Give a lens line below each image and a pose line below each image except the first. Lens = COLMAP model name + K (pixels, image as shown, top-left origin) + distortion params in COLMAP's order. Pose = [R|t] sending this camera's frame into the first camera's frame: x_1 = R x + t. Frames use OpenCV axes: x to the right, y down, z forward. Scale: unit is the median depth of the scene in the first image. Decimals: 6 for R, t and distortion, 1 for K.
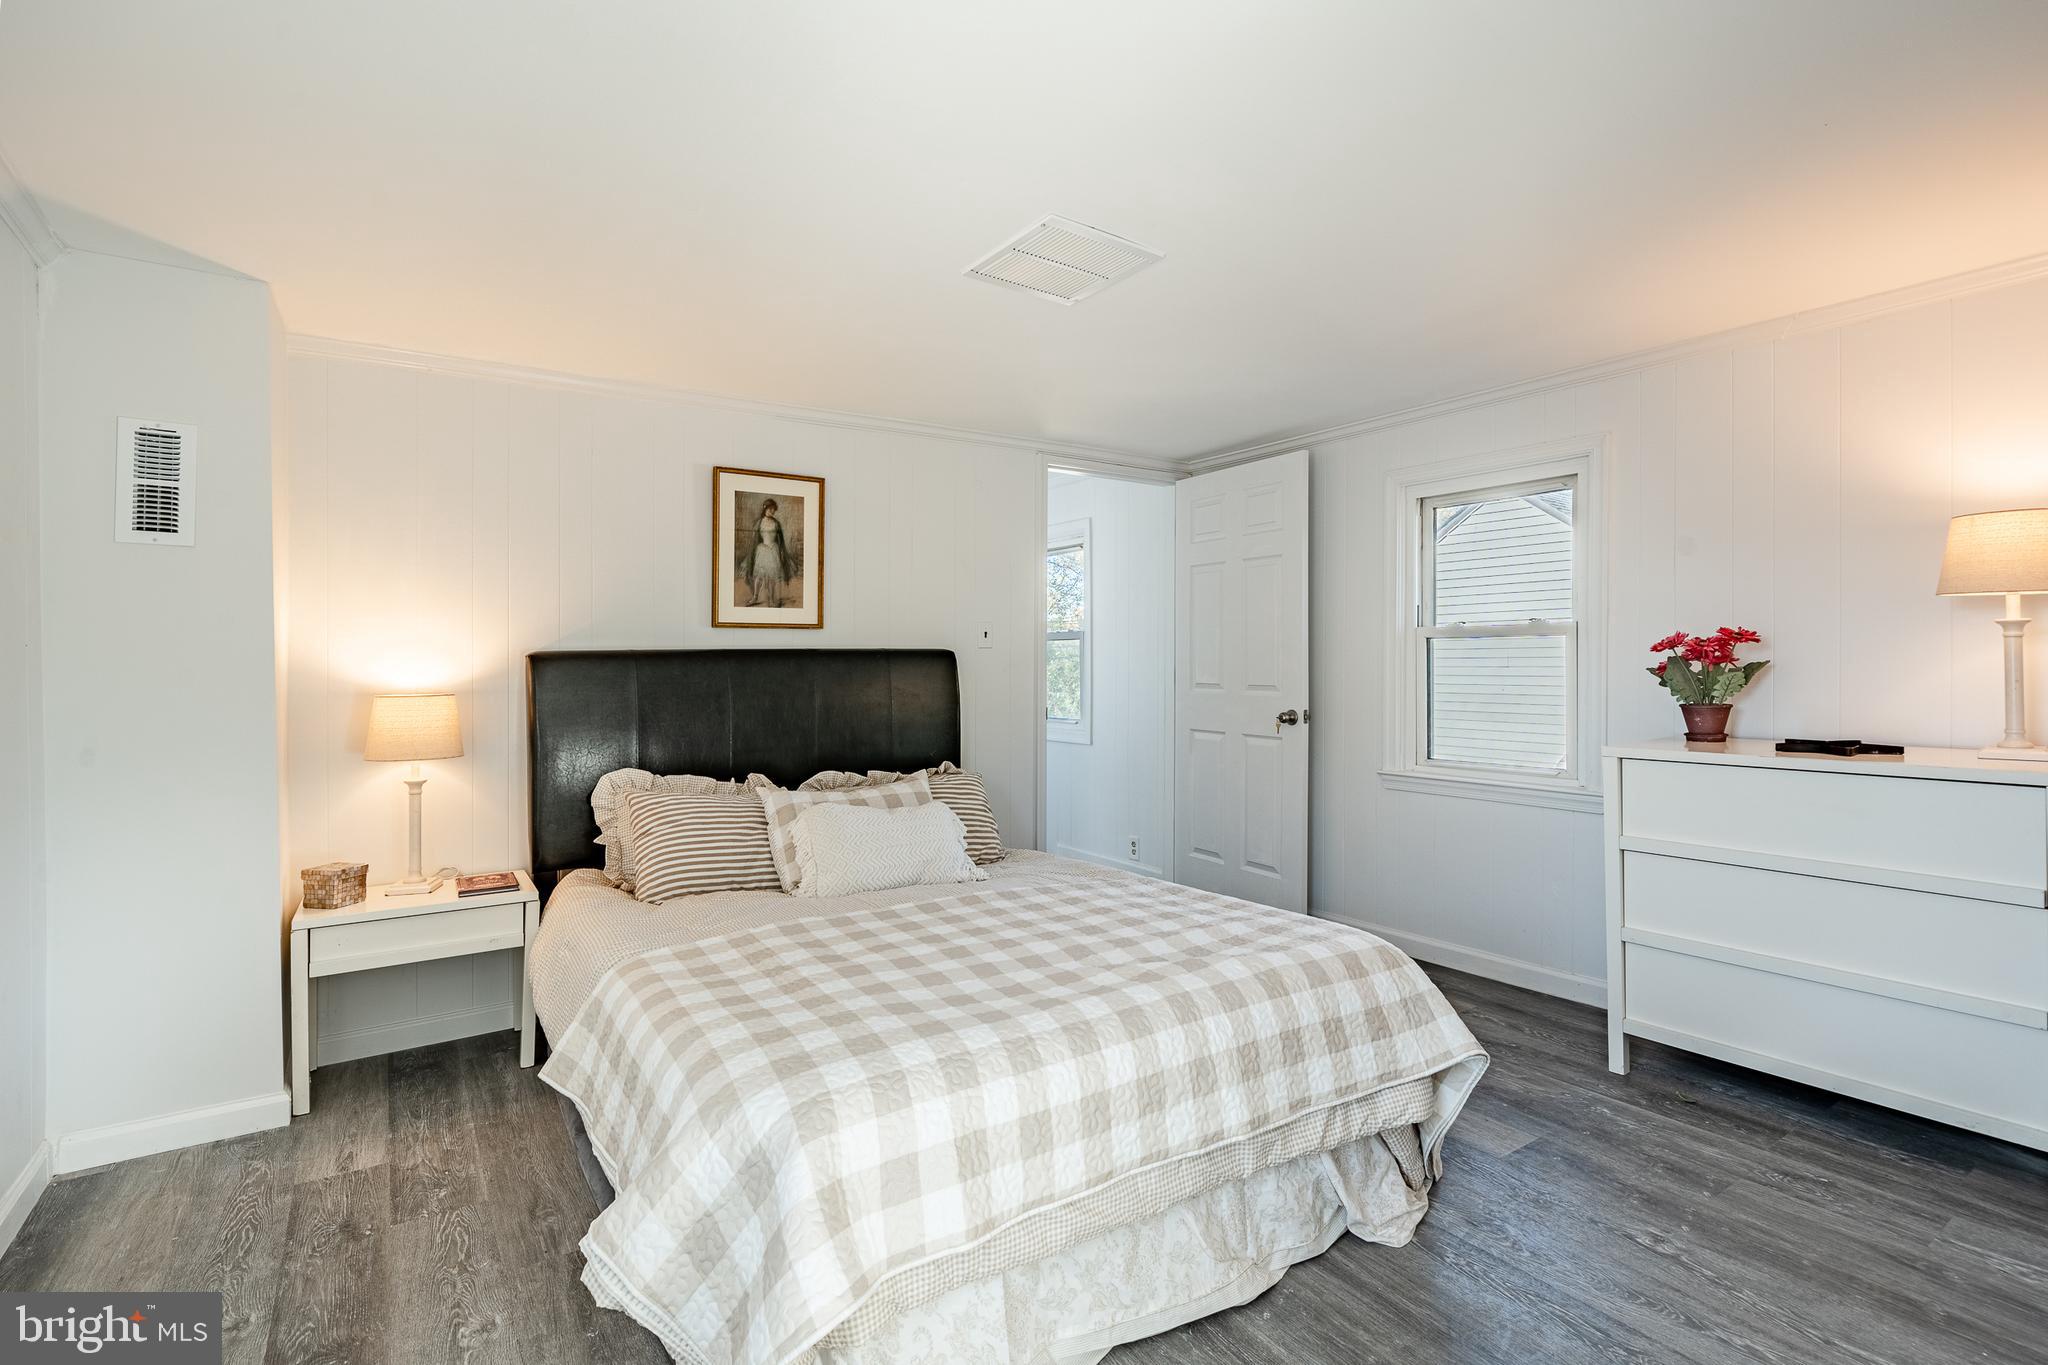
lens RADIAL K [[955.9, 0, 1039.9], [0, 955.9, 654.3], [0, 0, 1]] dist [0.007187, -0.002273]
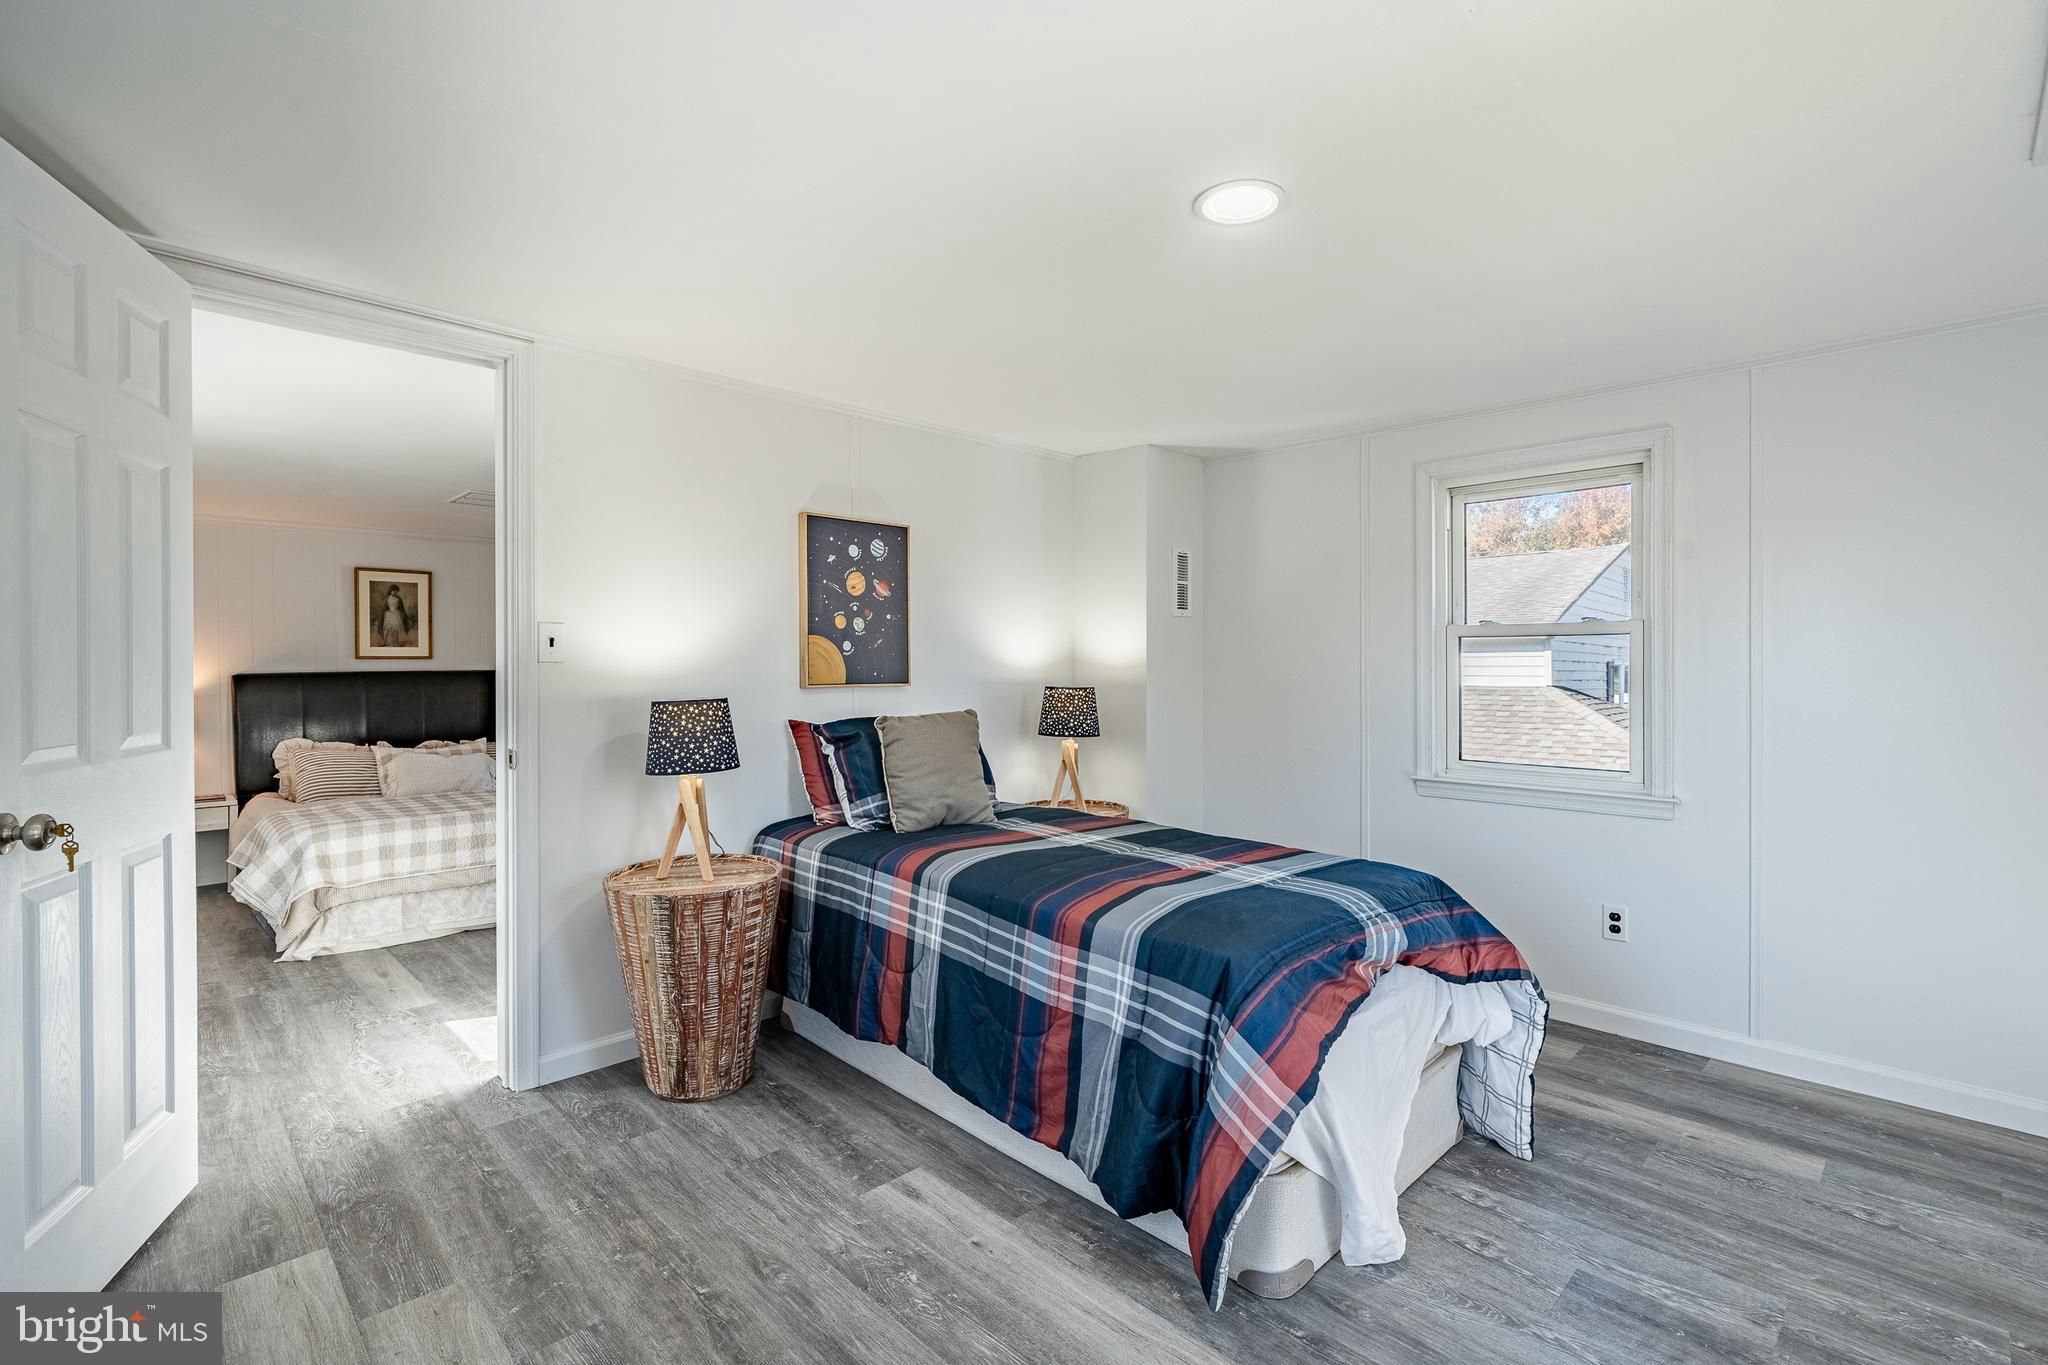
lens RADIAL K [[917.0, 0, 1027.7], [0, 917.0, 678.6], [0, 0, 1]] dist [0.001774, 0.000095]
pose [[0.983510, -0.001331, 0.180847, 0.571133], [-0.001986, 0.999833, 0.018159, -0.025373], [-0.180841, -0.018219, 0.983344, -0.886732]]
